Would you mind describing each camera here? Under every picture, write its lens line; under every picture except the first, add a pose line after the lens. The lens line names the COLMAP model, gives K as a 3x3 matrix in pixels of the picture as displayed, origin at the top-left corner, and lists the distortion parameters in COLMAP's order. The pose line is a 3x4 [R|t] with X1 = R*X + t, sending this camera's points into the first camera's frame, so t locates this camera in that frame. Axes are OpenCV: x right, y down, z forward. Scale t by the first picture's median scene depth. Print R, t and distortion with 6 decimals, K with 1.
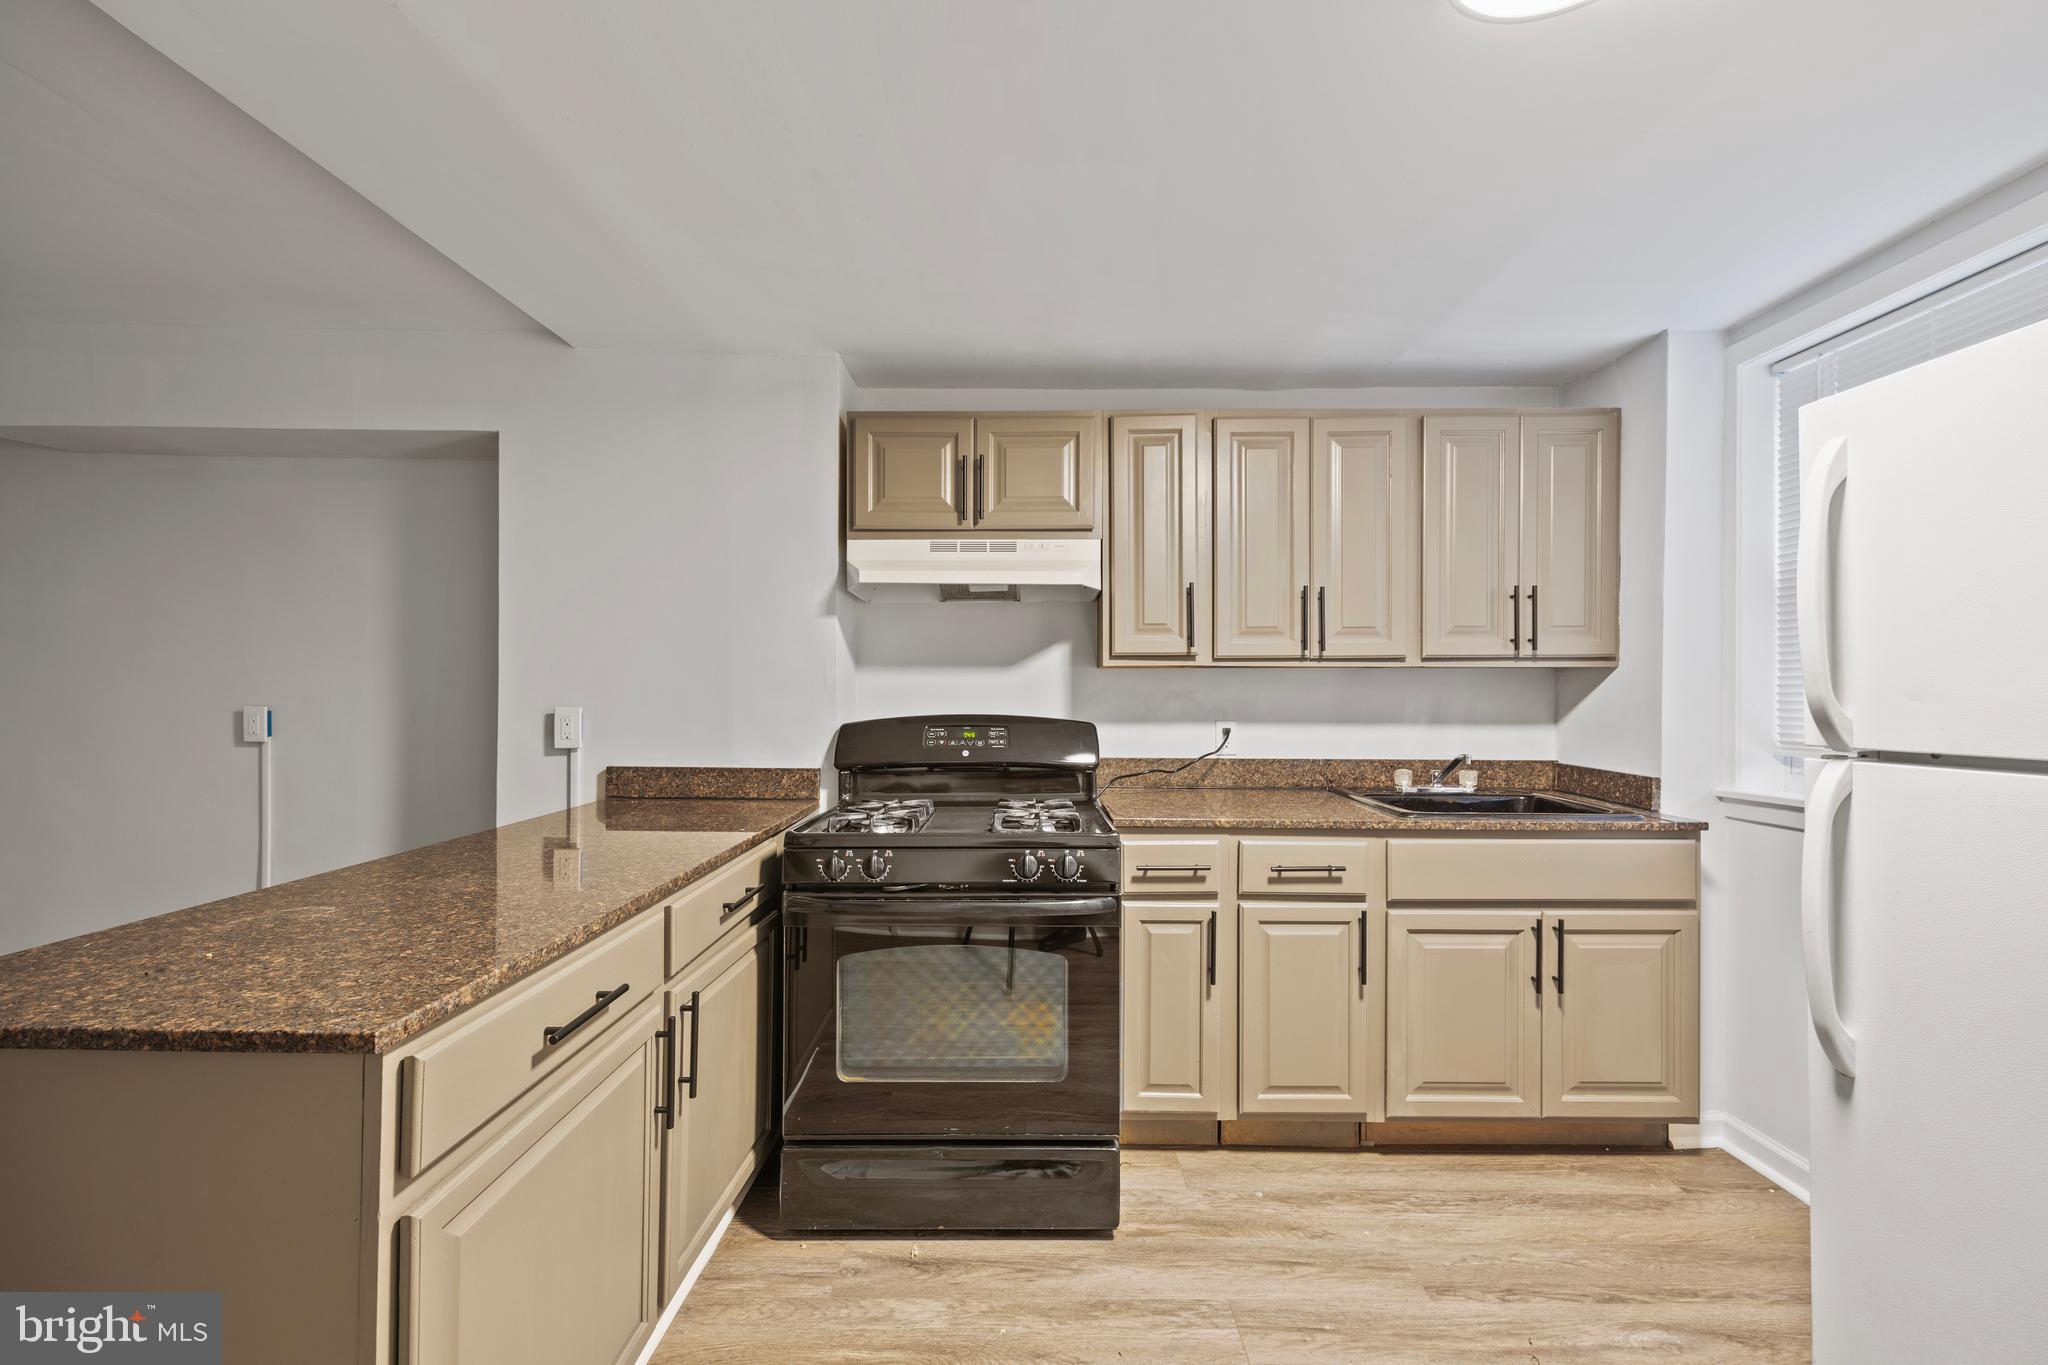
lens RADIAL K [[830.8, 0, 1026.3], [0, 830.8, 685.2], [0, 0, 1]] dist [0.010976, -0.000353]
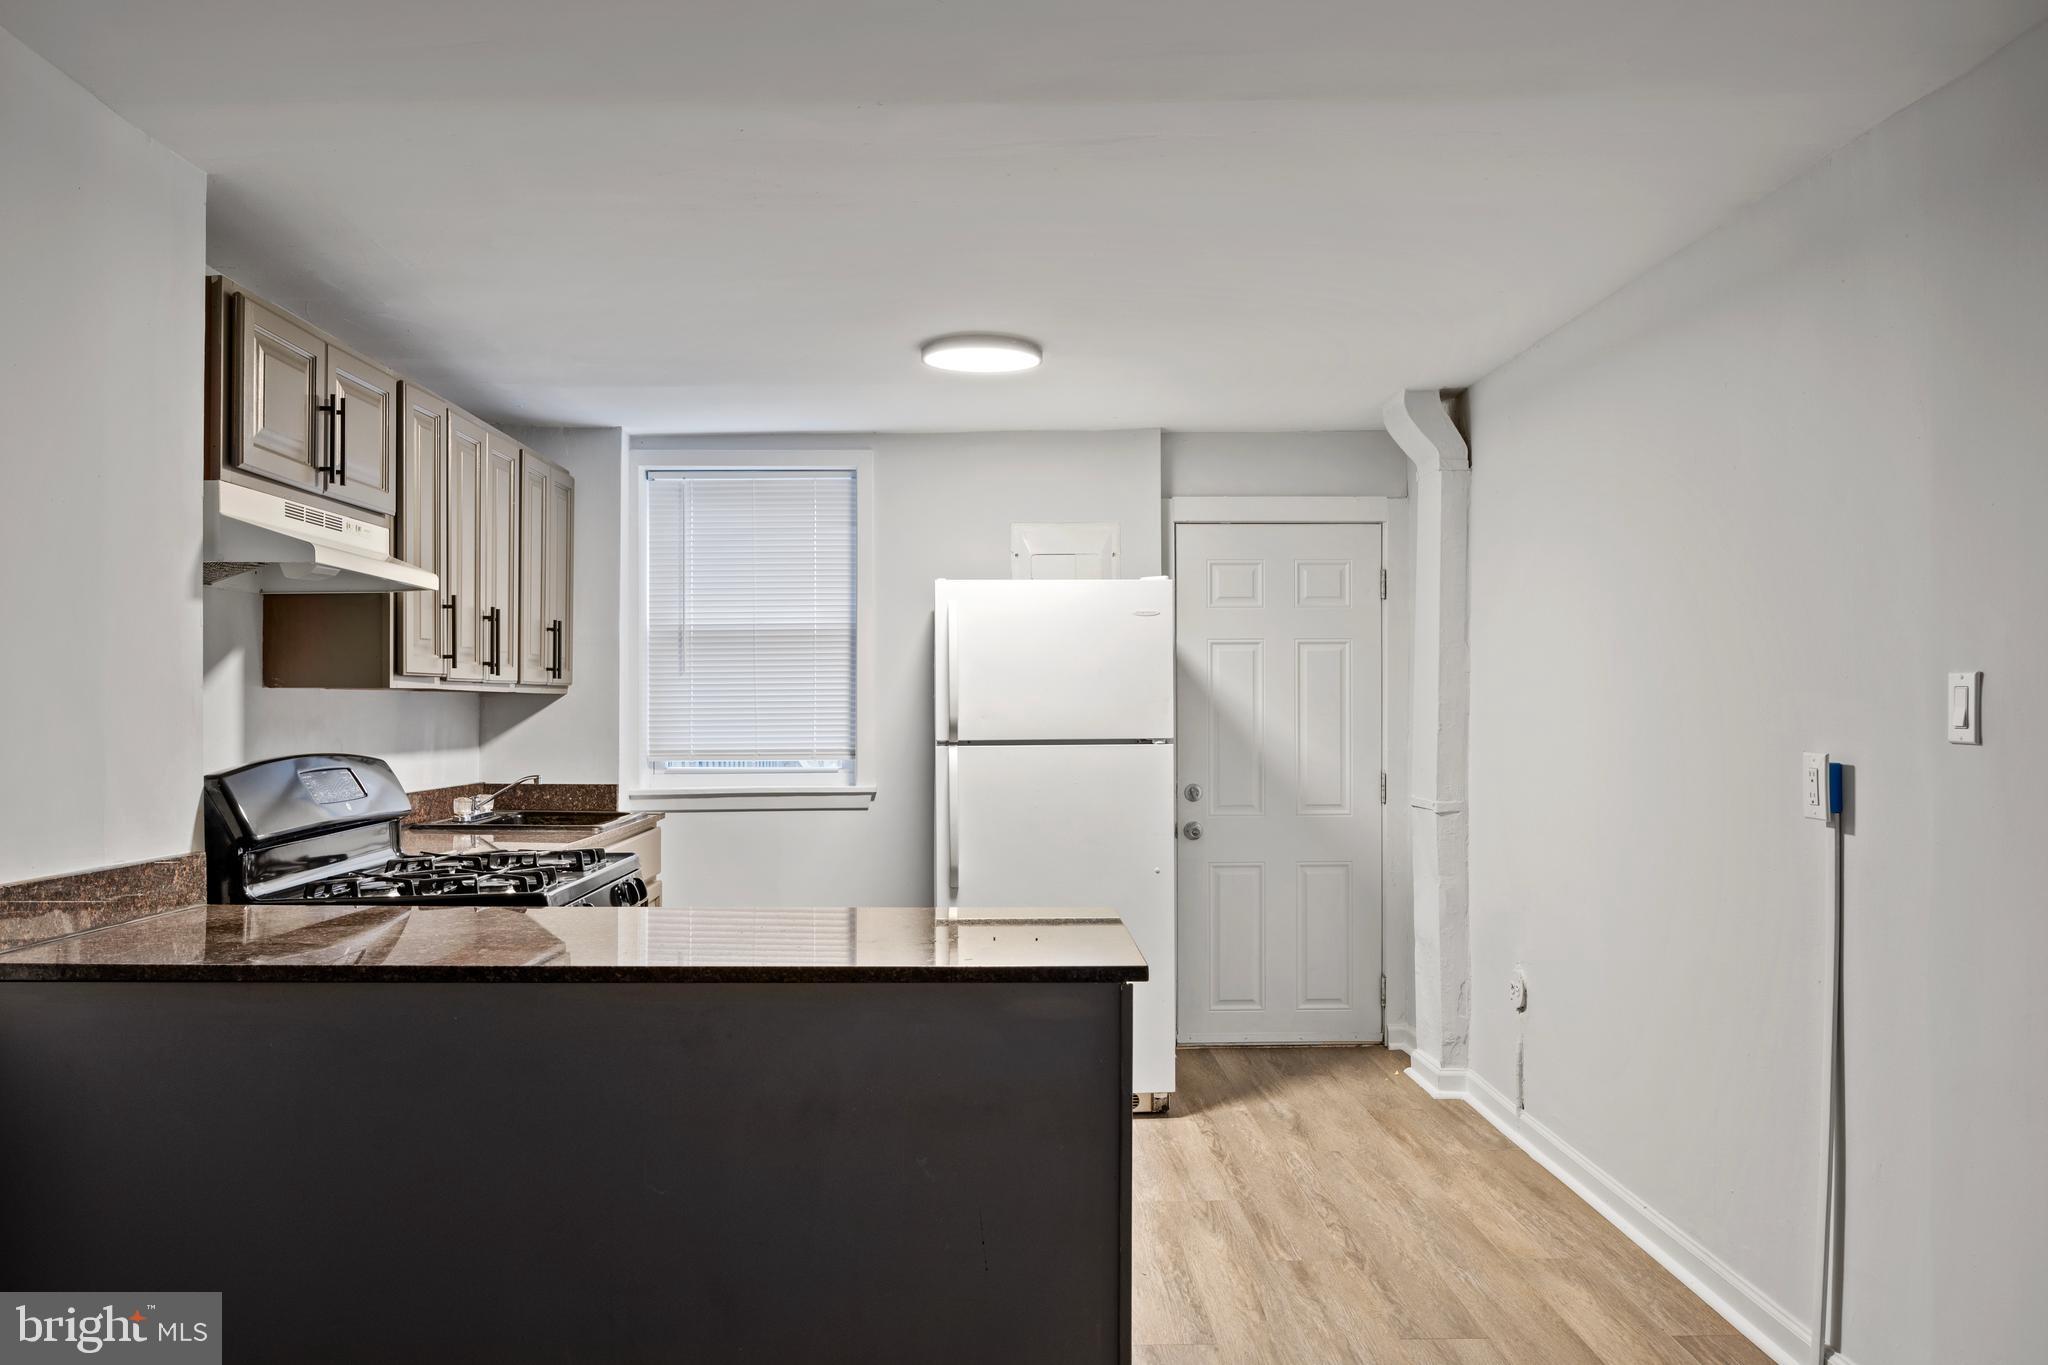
lens RADIAL K [[1452.9, 0, 1010.4], [0, 1452.9, 693.3], [0, 0, 1]] dist [0.001451, 0.001515]
pose [[-0.023865, 0.008163, 0.999682, -1.351373], [-0.003376, 0.999960, -0.008245, -0.008097], [-0.999709, -0.003571, -0.023836, 0.445209]]
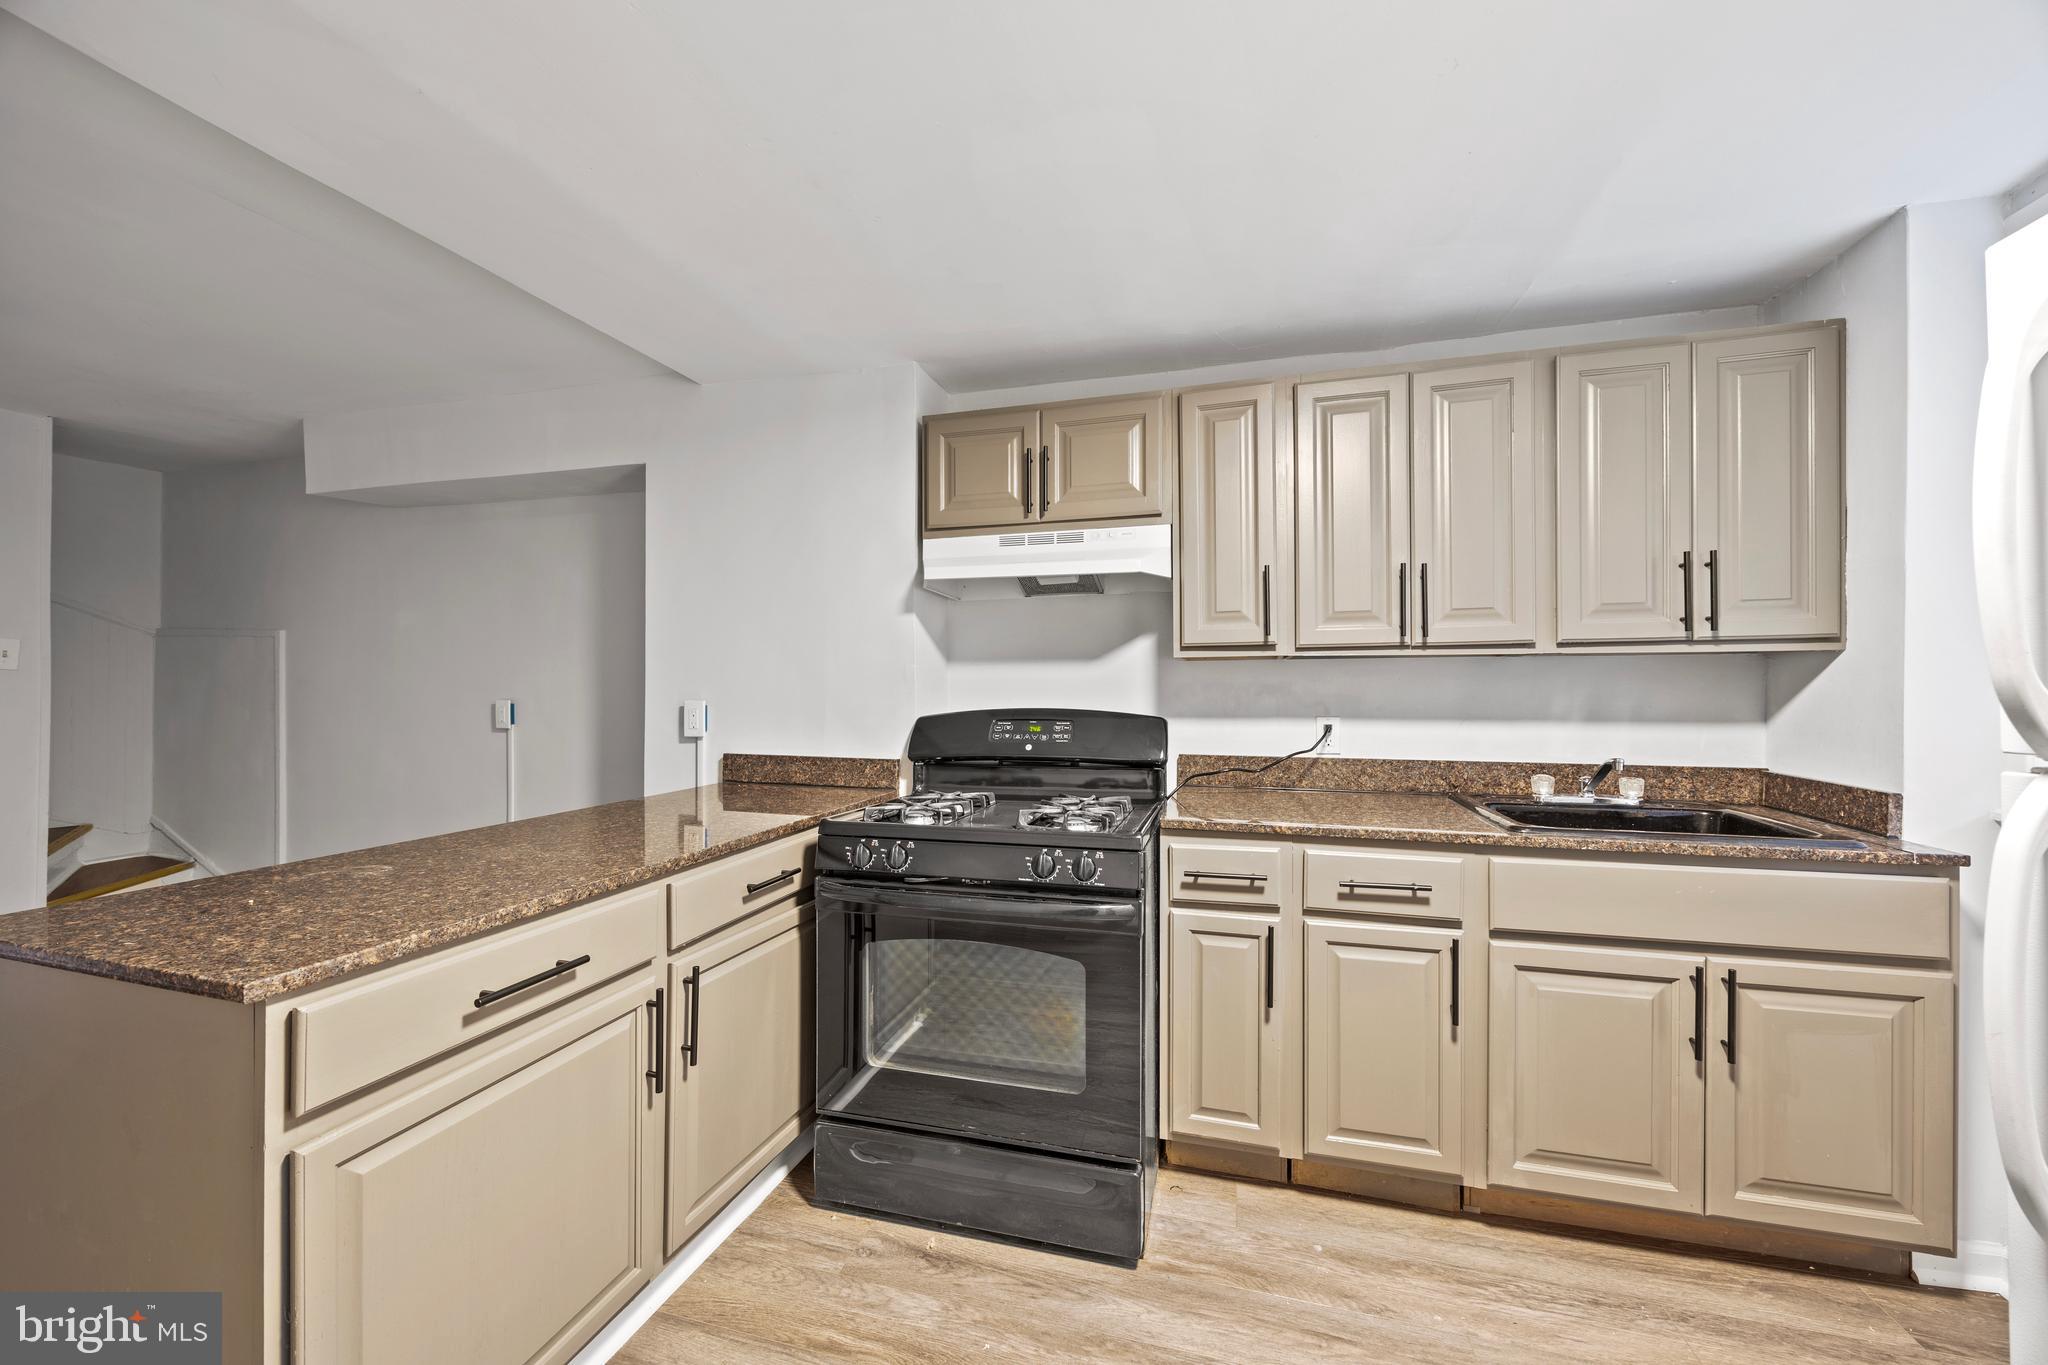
lens RADIAL K [[785.1, 0, 1021.3], [0, 785.1, 681.8], [0, 0, 1]] dist [-0.002228, 0.000021]
pose [[0.962962, -0.005490, -0.269580, 0.170032], [0.004965, 0.999984, -0.002628, 0.006142], [0.269590, 0.001192, 0.962974, 0.092238]]
